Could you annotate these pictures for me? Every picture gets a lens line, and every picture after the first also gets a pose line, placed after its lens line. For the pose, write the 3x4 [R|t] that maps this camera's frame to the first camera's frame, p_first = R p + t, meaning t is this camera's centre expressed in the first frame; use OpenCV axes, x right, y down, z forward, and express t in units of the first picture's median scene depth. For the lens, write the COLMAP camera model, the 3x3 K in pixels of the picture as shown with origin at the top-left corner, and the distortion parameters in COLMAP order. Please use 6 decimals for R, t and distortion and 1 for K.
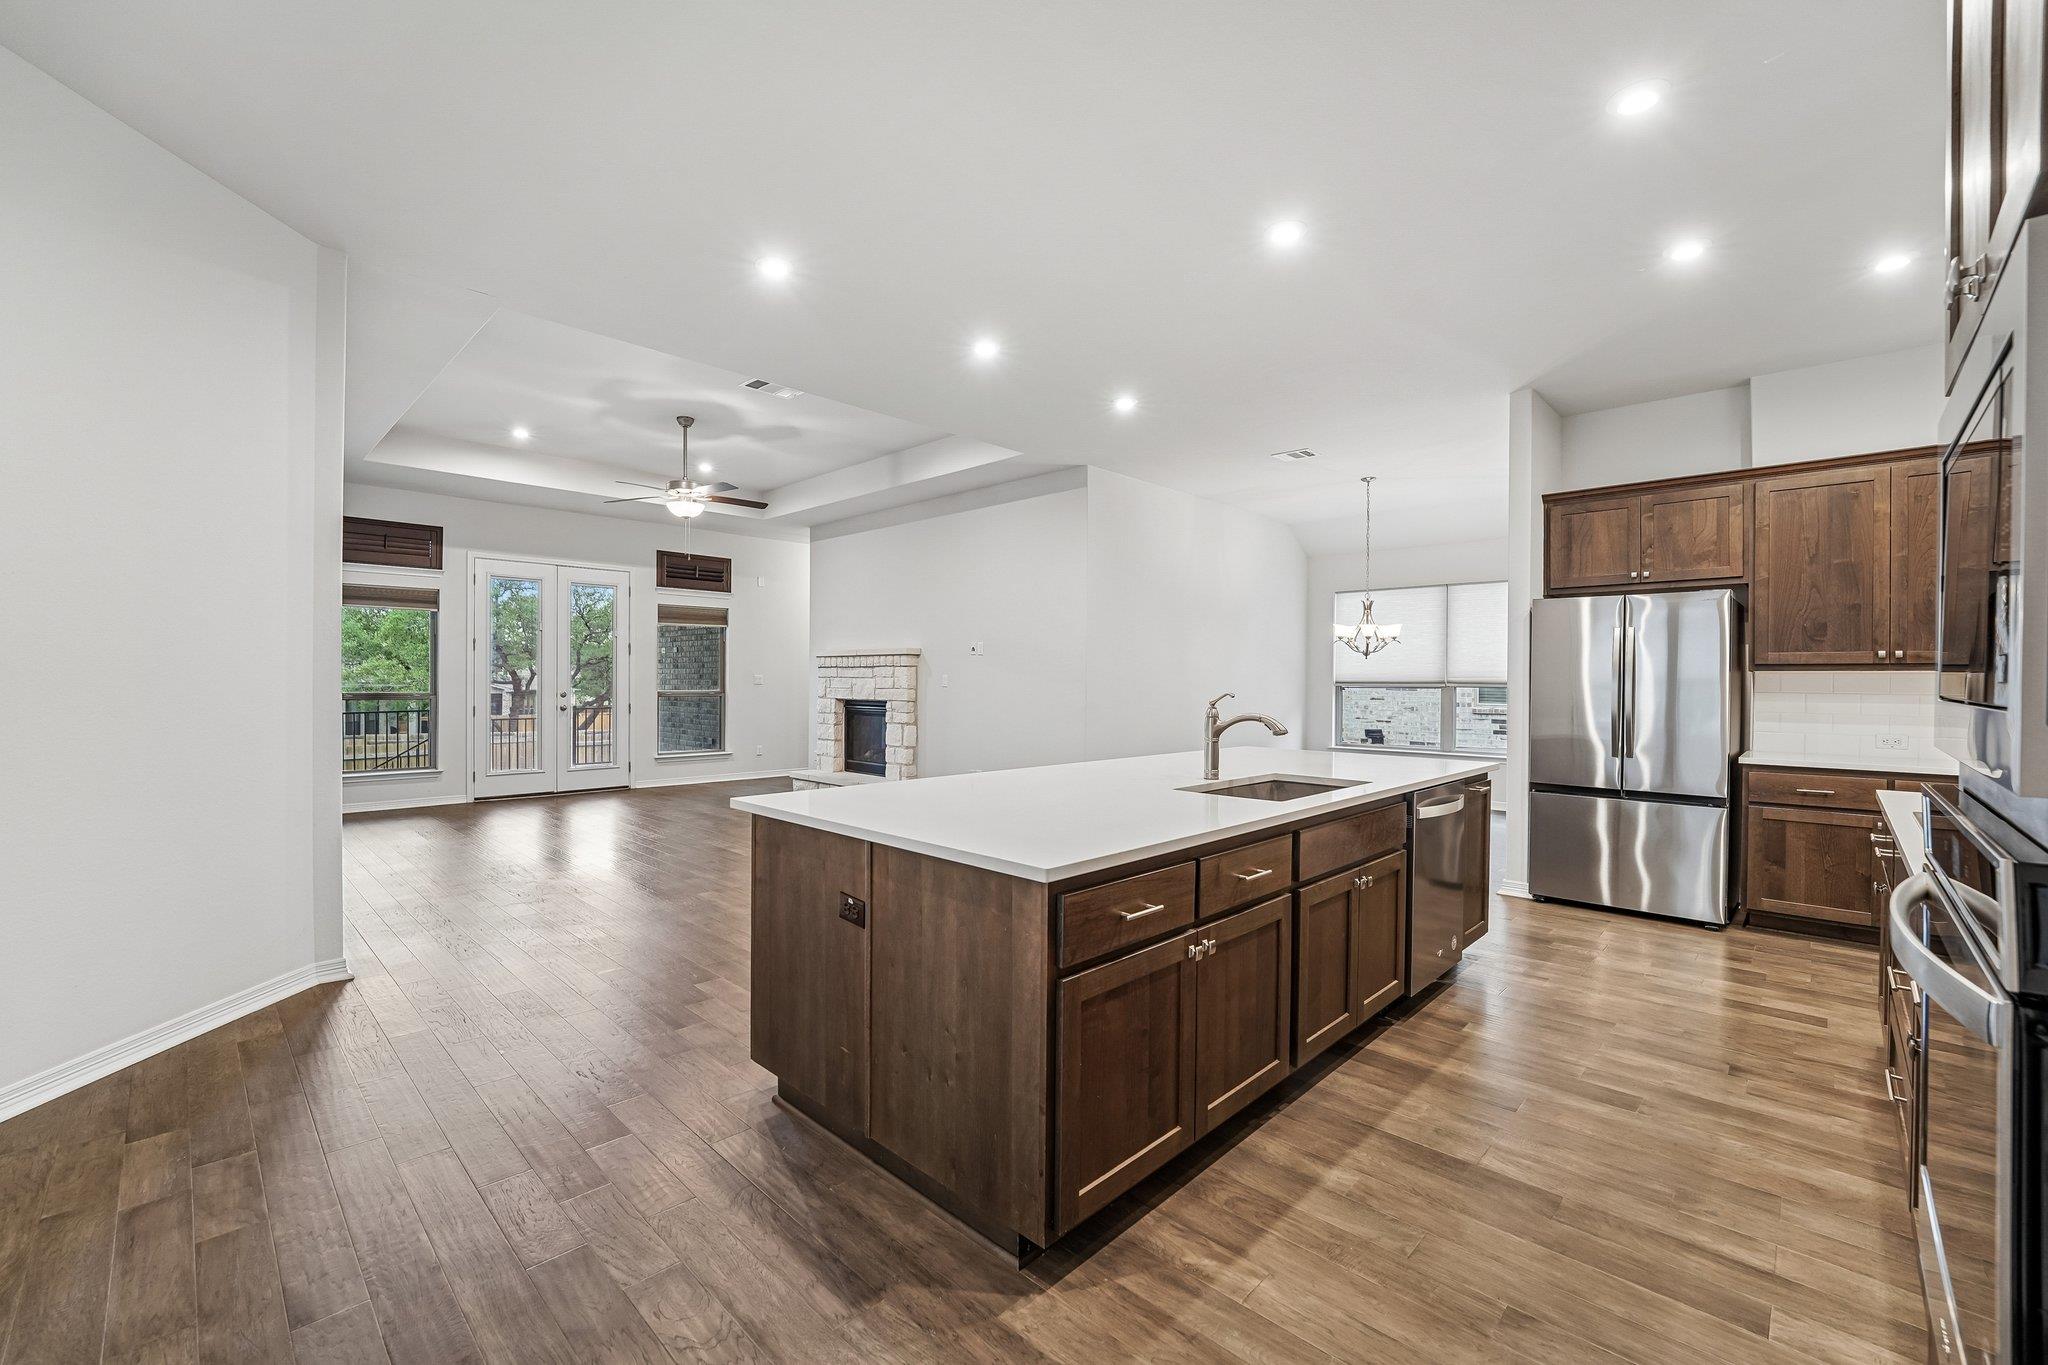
lens RADIAL K [[841.3, 0, 1043.3], [0, 841.3, 678.2], [0, 0, 1]] dist [-0.020663, 0.001191]
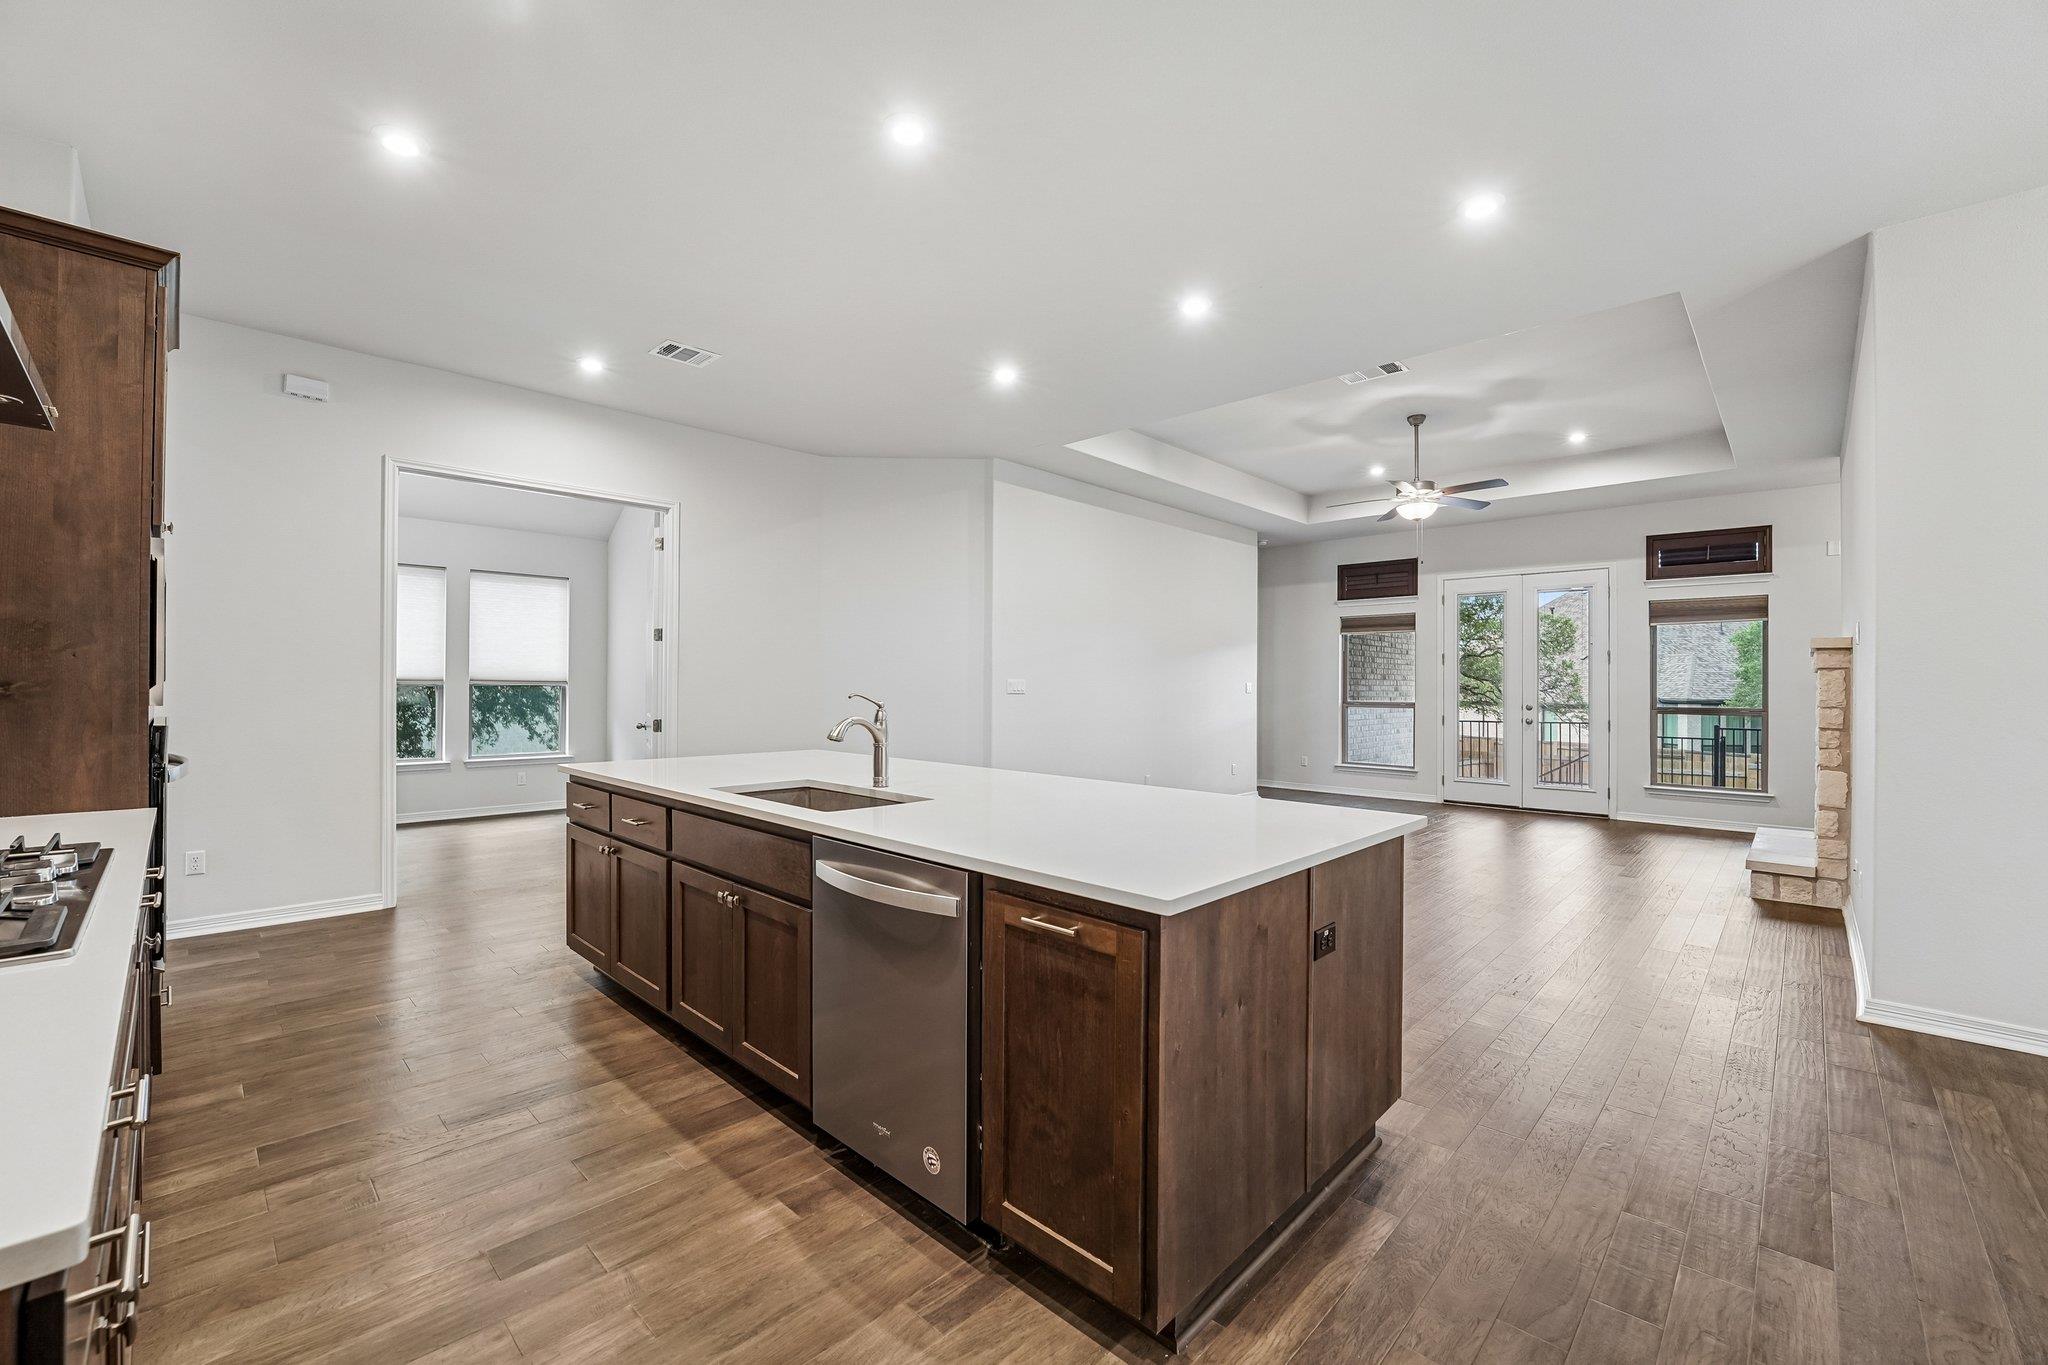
lens RADIAL K [[841.3, 0, 996.9], [0, 841.3, 683.9], [0, 0, 1]] dist [-0.020663, 0.001191]
pose [[-0.031490, -0.007208, -0.999478, 0.431824], [-0.006342, 0.999955, -0.007011, 0.003510], [0.999484, 0.006118, -0.031535, 0.440816]]
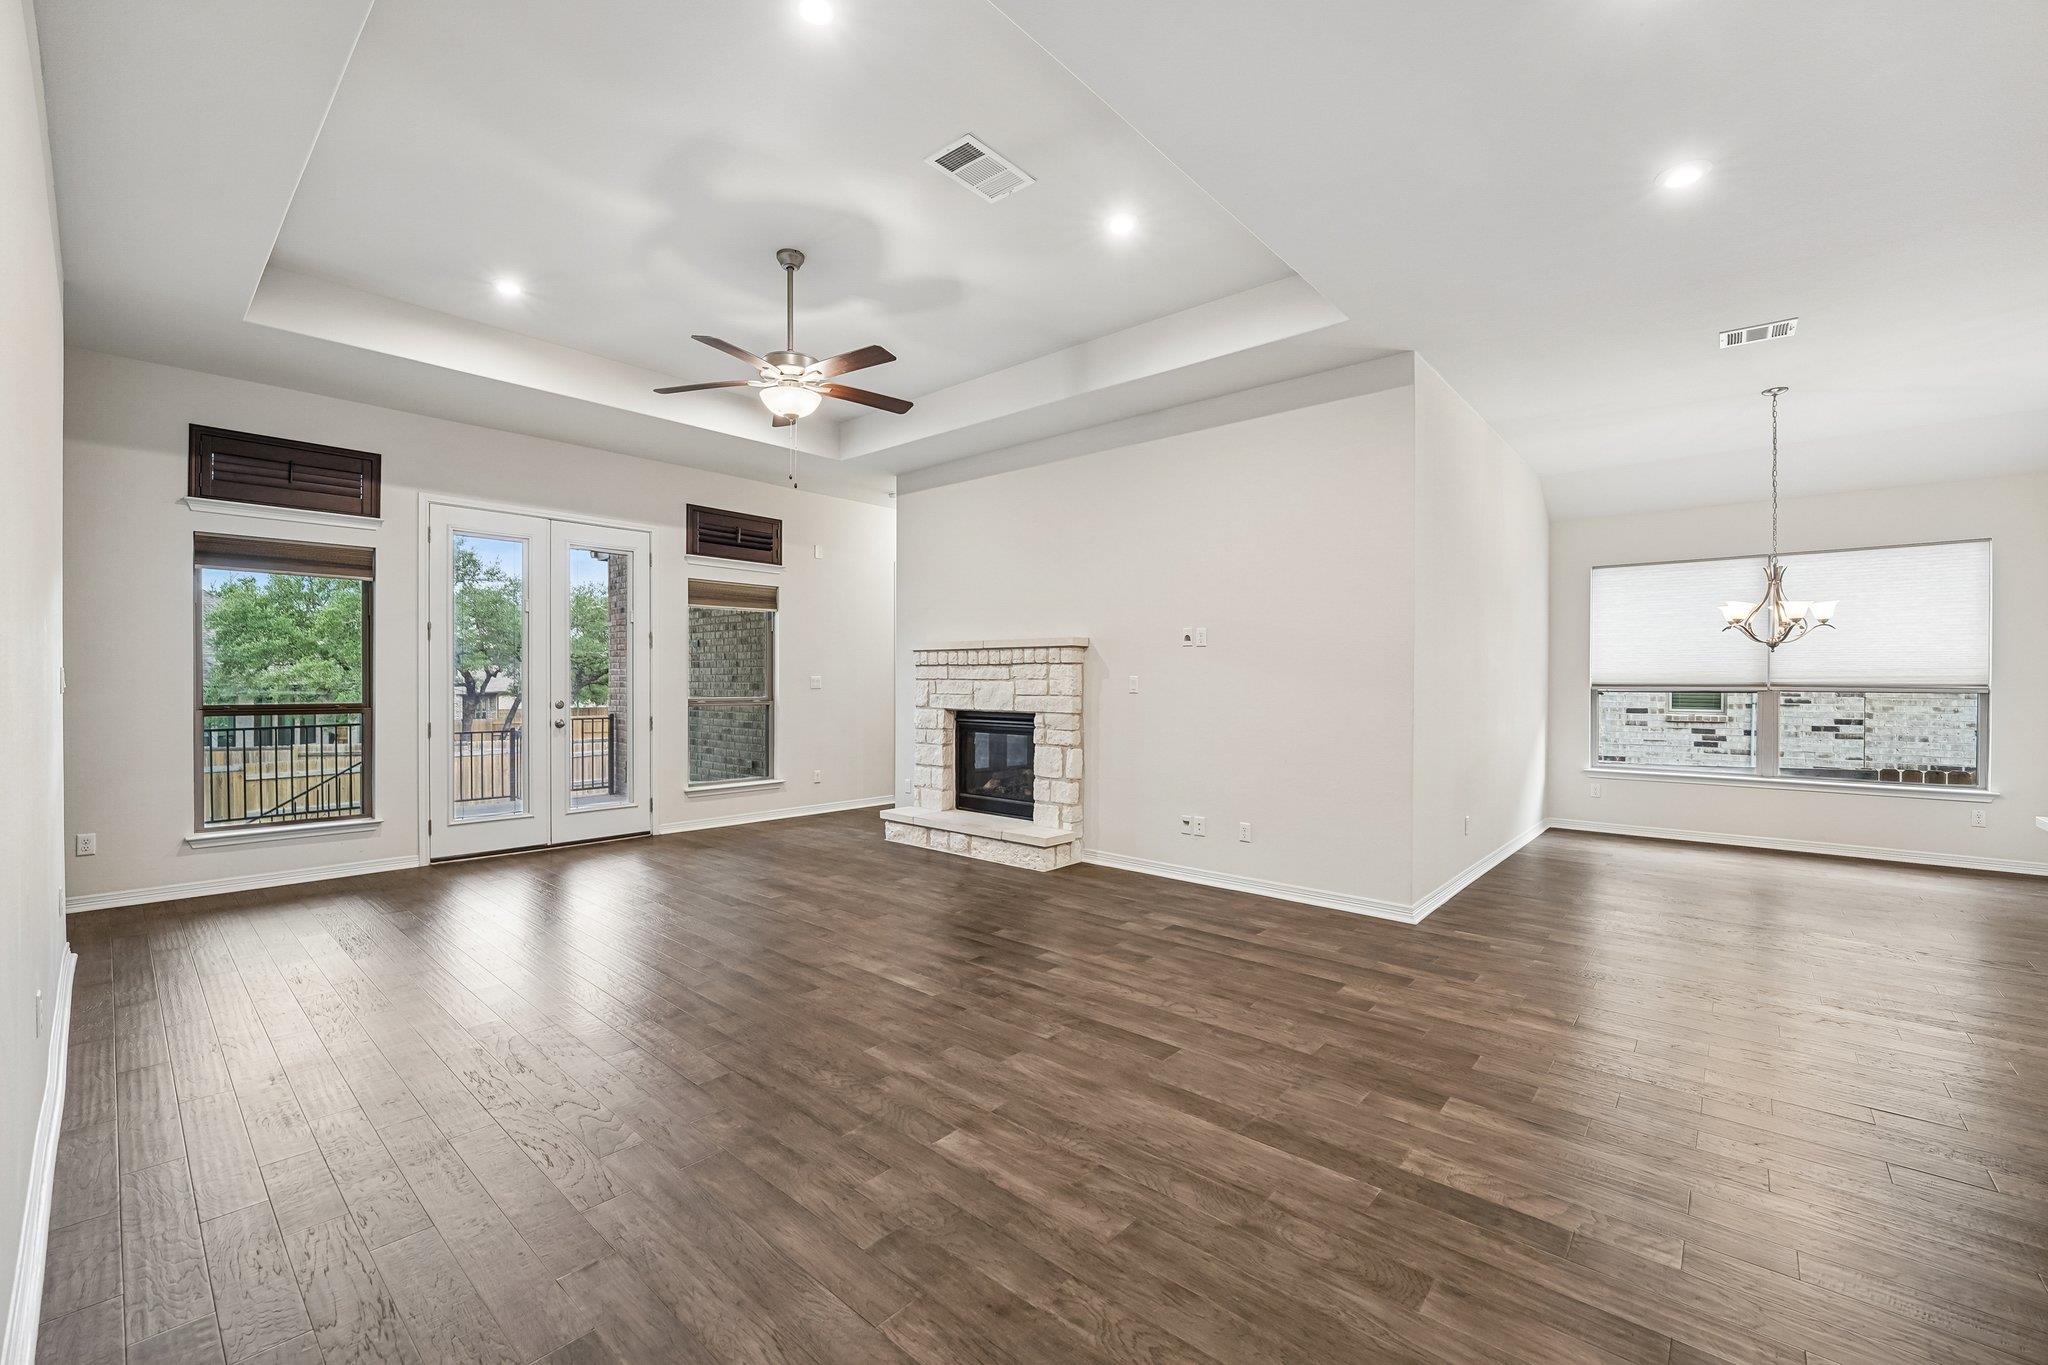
lens RADIAL K [[841.3, 0, 1033.4], [0, 841.3, 680.2], [0, 0, 1]] dist [-0.020663, 0.001191]
pose [[0.999299, -0.001552, 0.037401, -0.219037], [0.001455, 0.999996, 0.002620, -0.002328], [-0.037405, -0.002564, 0.999297, 0.307924]]
